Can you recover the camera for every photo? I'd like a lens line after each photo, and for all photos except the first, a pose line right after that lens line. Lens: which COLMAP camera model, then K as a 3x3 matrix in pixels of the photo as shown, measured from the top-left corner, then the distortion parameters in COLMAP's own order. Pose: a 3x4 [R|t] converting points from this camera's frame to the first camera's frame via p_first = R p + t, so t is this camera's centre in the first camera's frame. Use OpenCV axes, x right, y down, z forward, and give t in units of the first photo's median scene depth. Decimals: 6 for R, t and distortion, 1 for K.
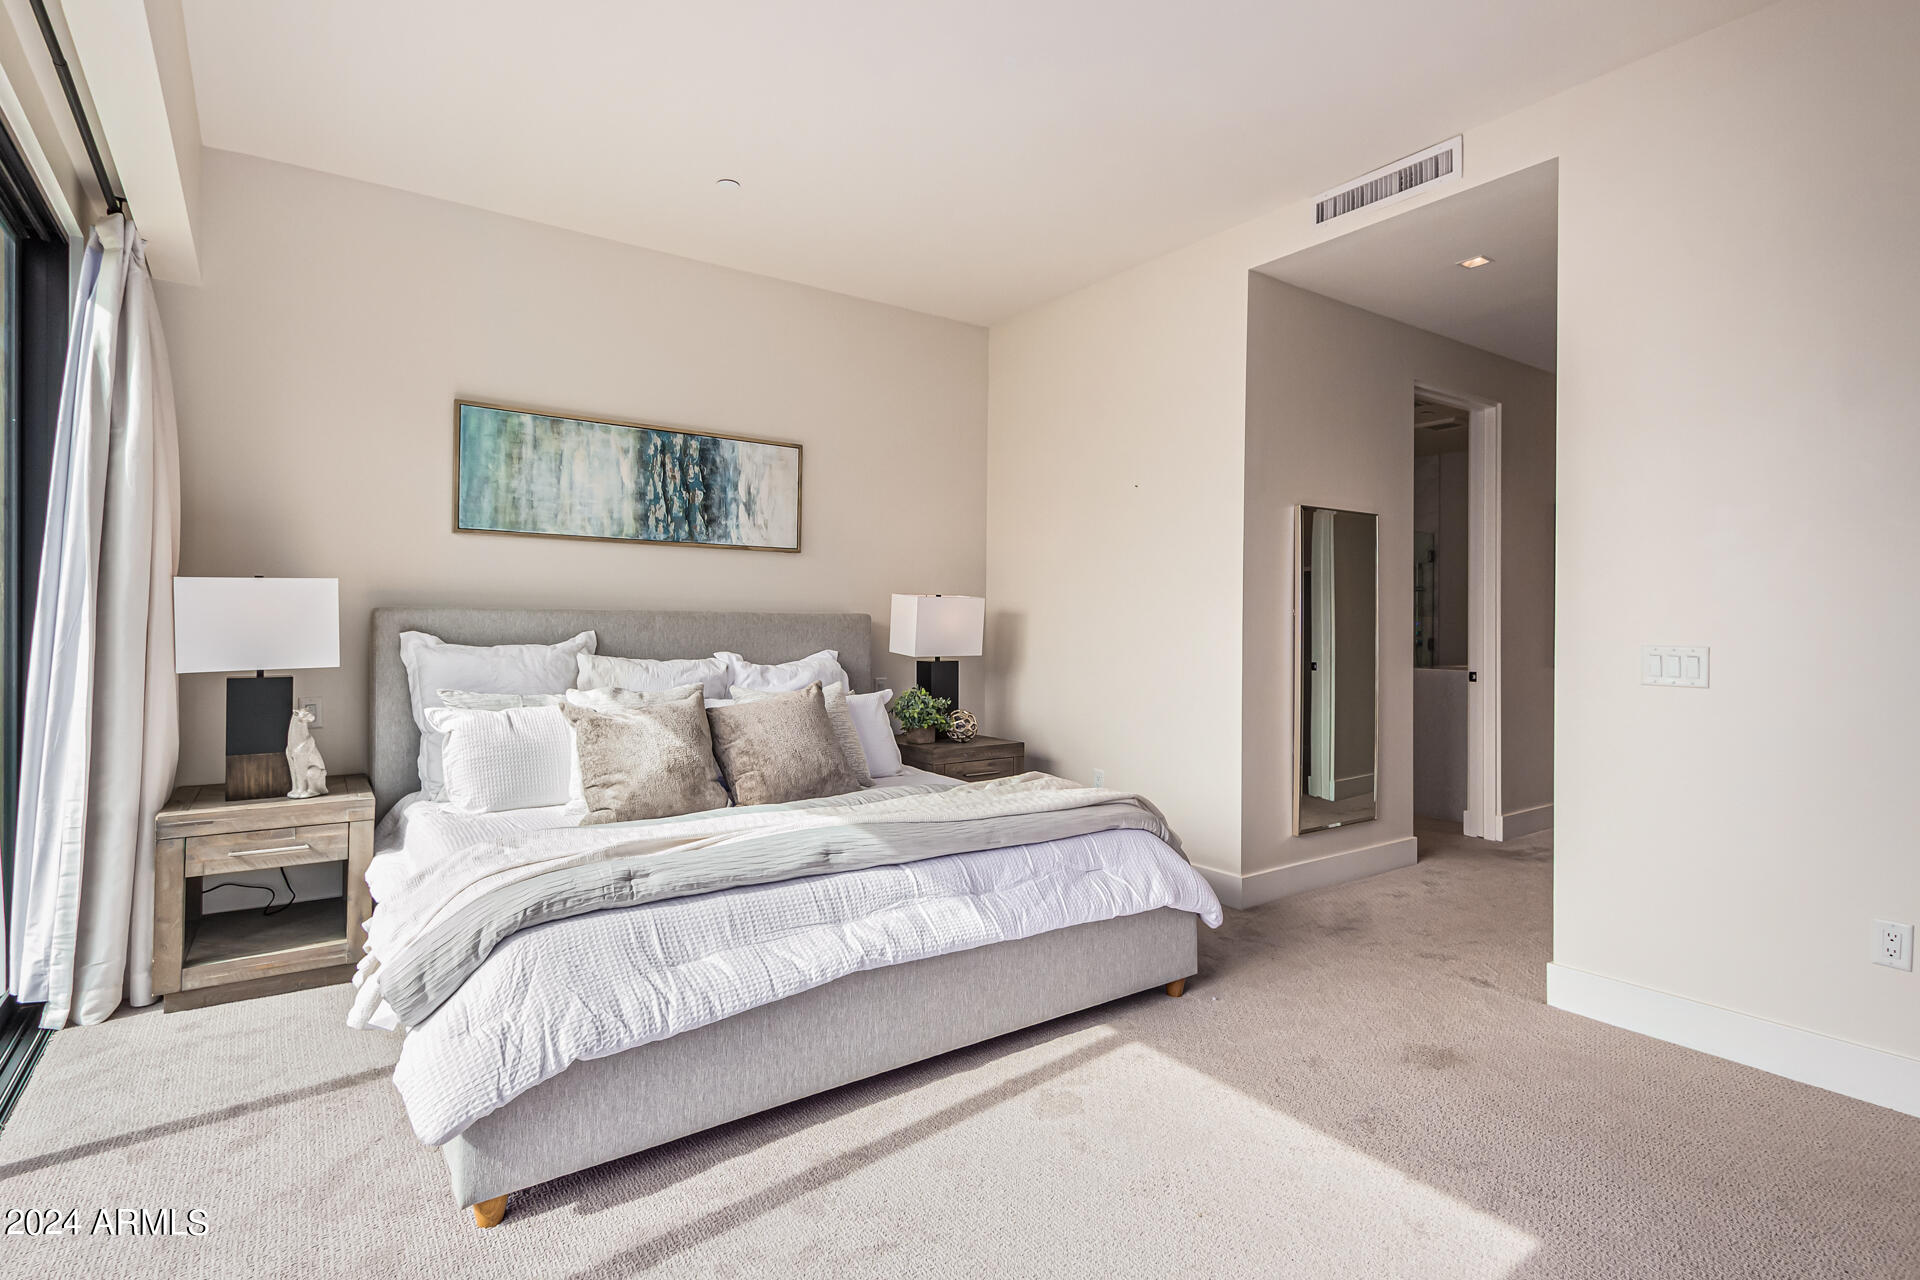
lens RADIAL K [[937.1, 0, 958.8], [0, 937.1, 633.8], [0, 0, 1]] dist [0.022773, -0.010225]
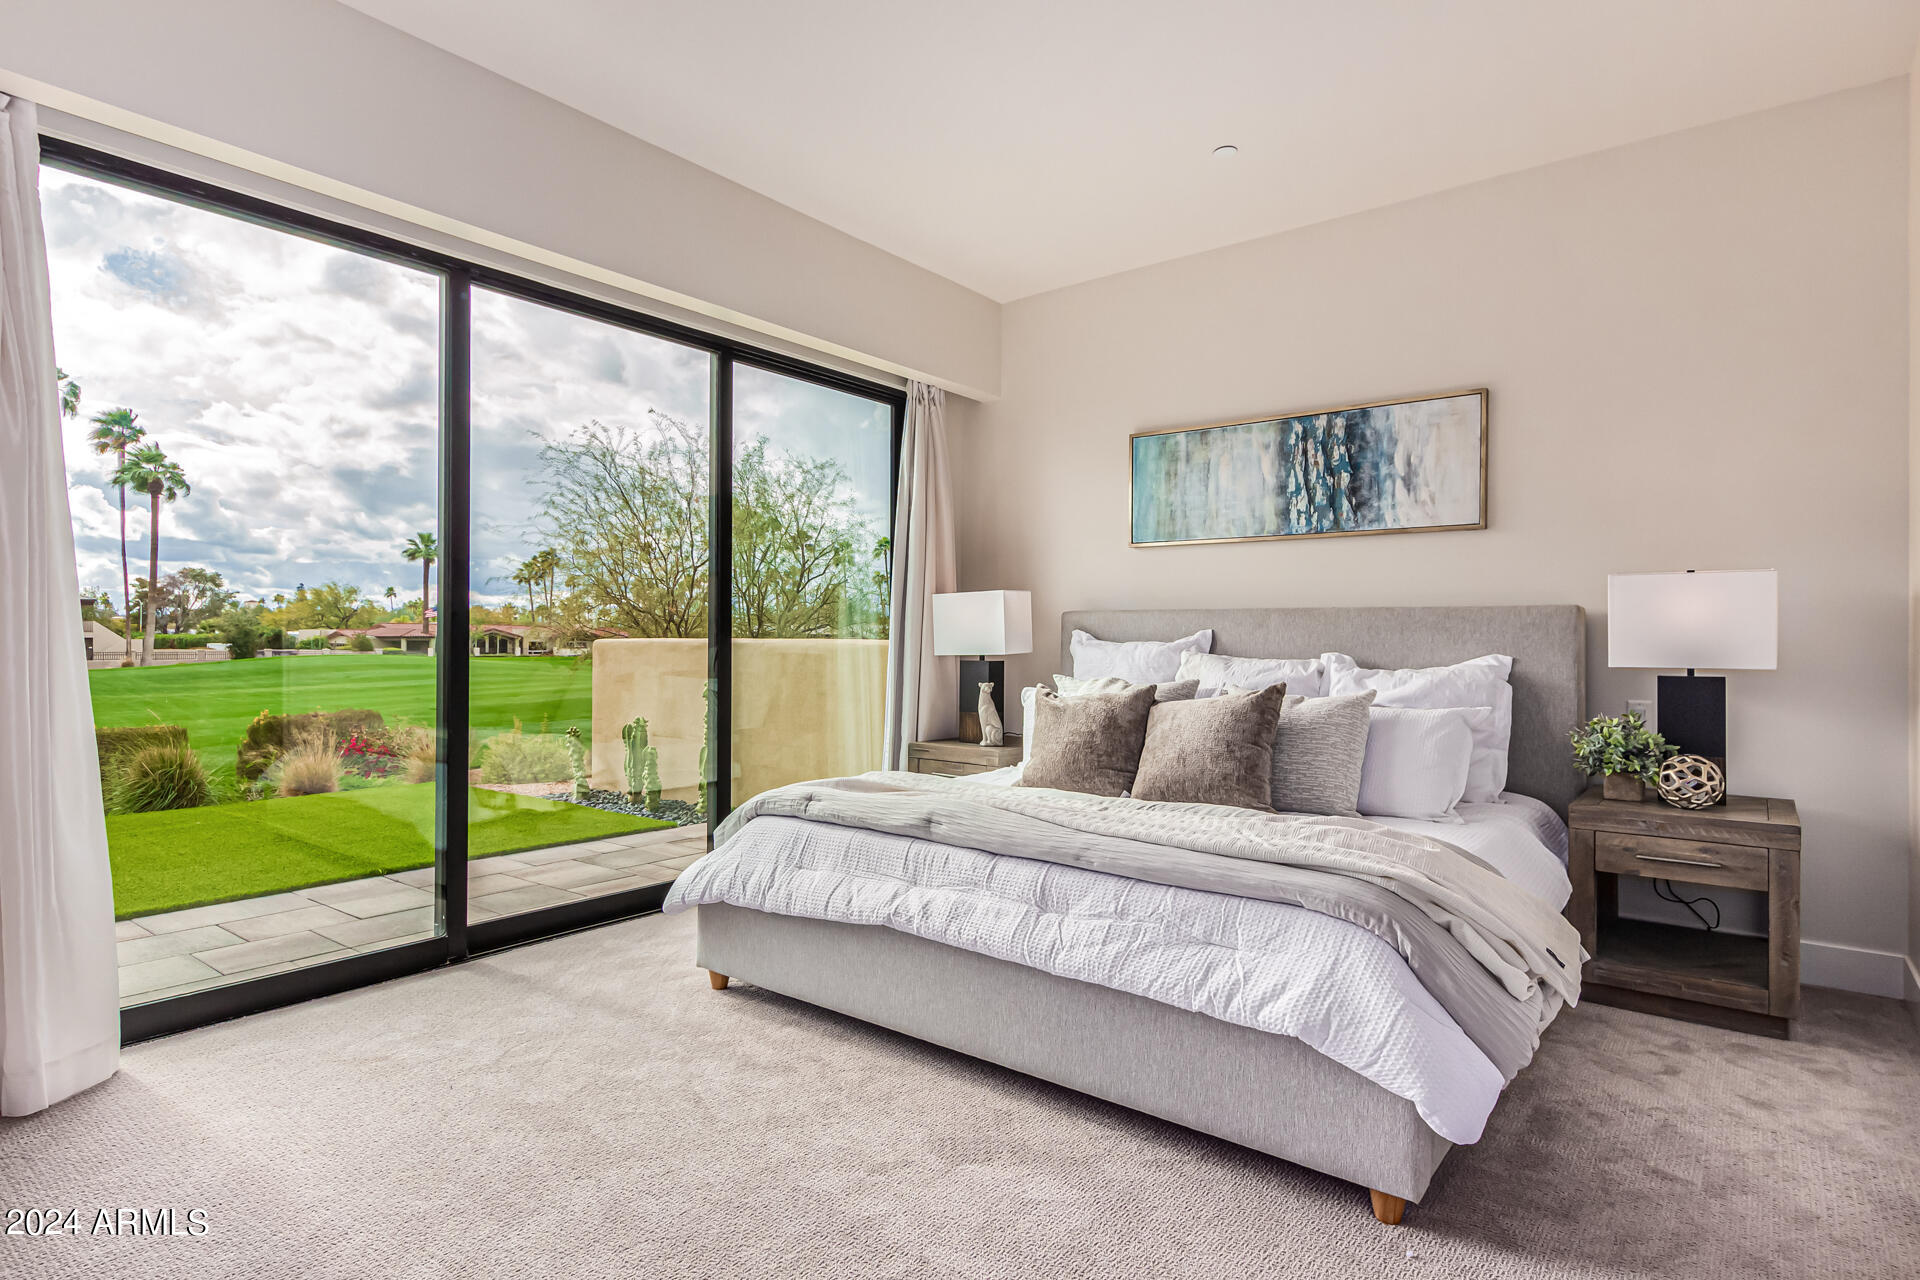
lens RADIAL K [[1034.1, 0, 947.5], [0, 1034.1, 629.8], [0, 0, 1]] dist [0.006129, -0.002931]
pose [[0.272264, 0.000690, -0.962222, 0.589932], [-0.000942, 0.999999, 0.000451, -0.002804], [0.962222, 0.000784, 0.272264, 0.379034]]
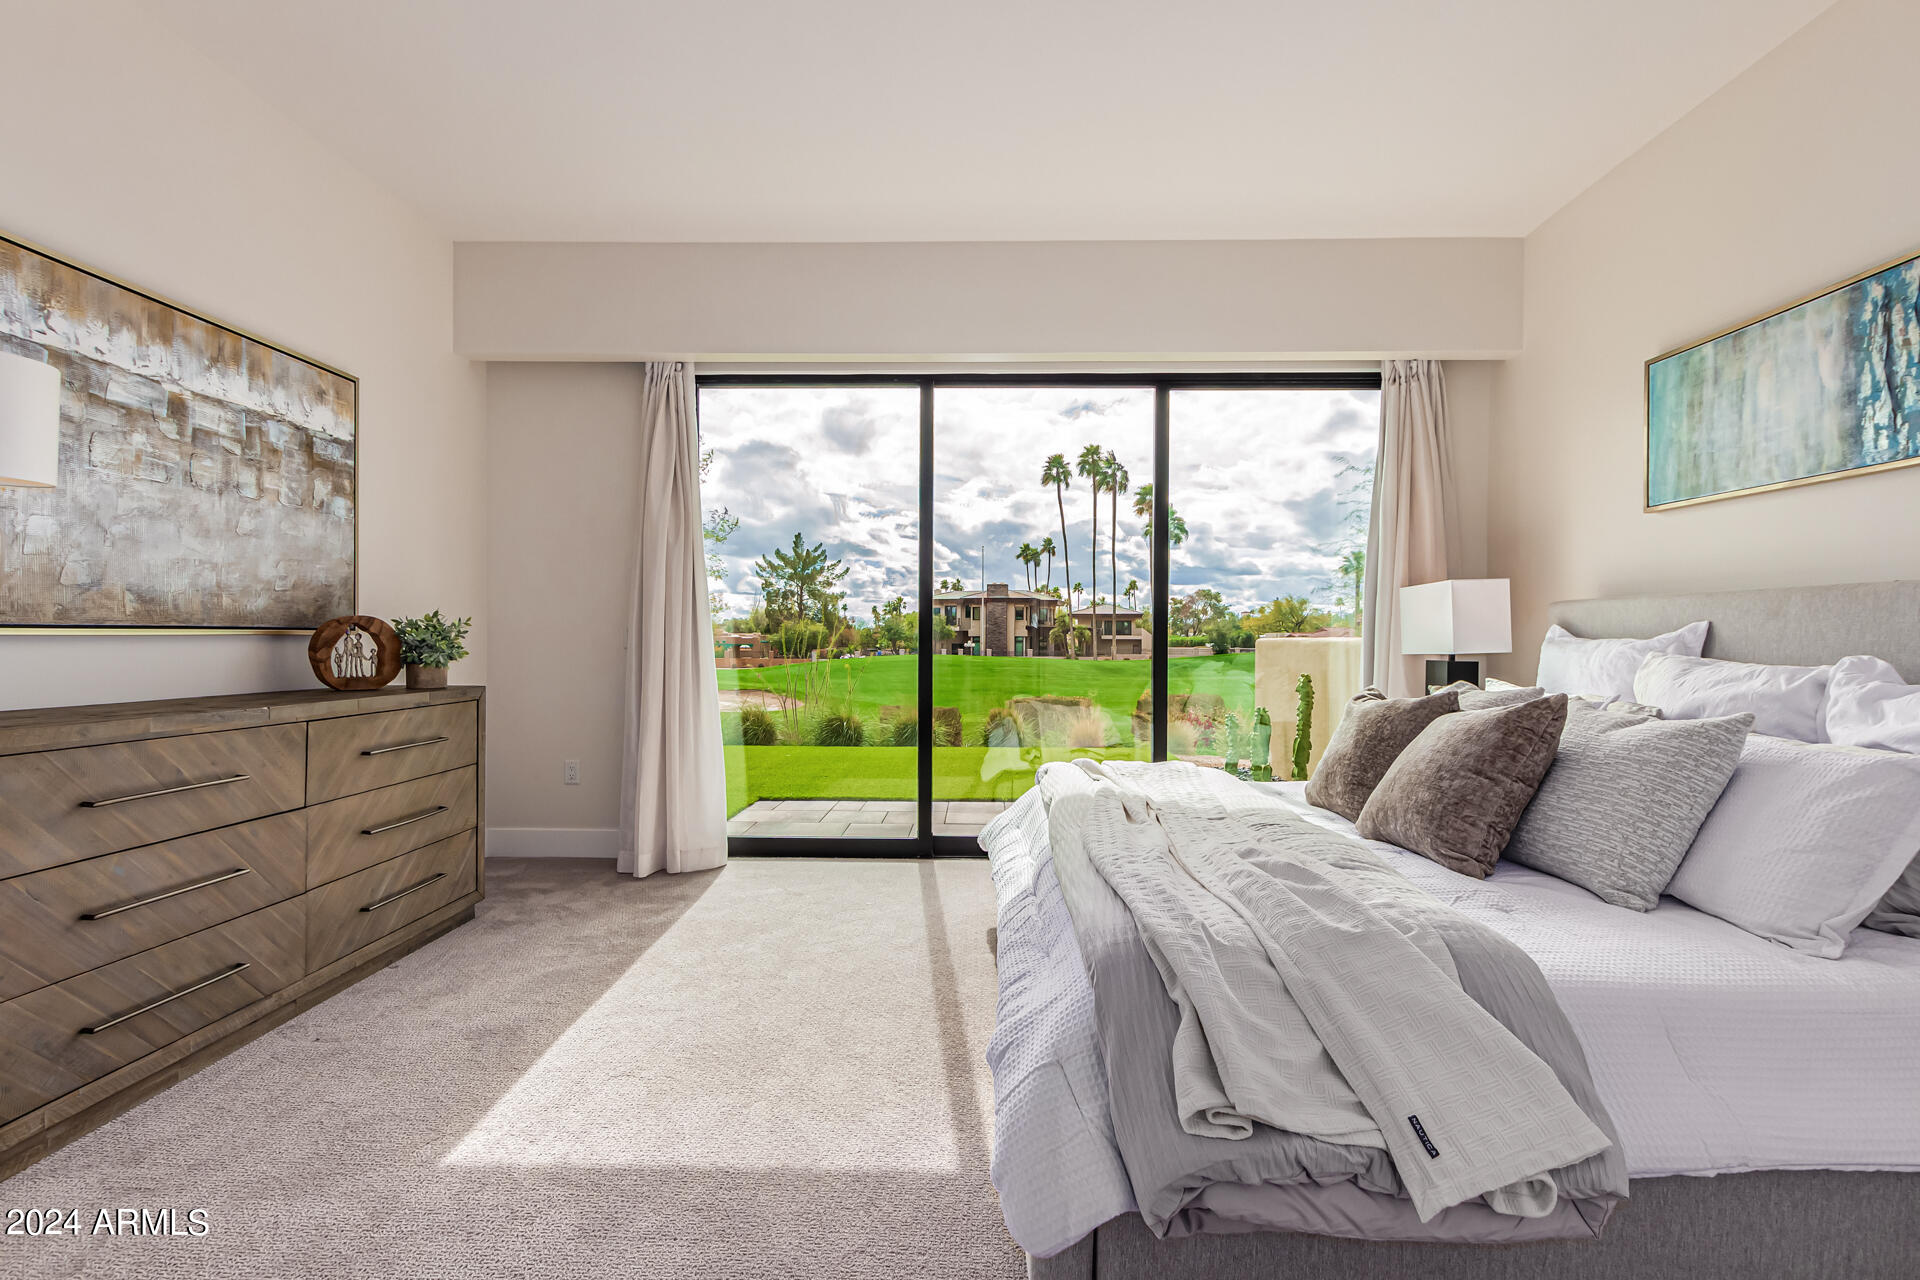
lens RADIAL K [[880.7, 0, 948.8], [0, 880.7, 656.2], [0, 0, 1]] dist [0.005432, -0.002580]
pose [[-0.612784, 0.023988, -0.789886, 0.474954], [0.008468, 0.999681, 0.023789, 0.002822], [0.790205, 0.007889, -0.612792, 0.888313]]
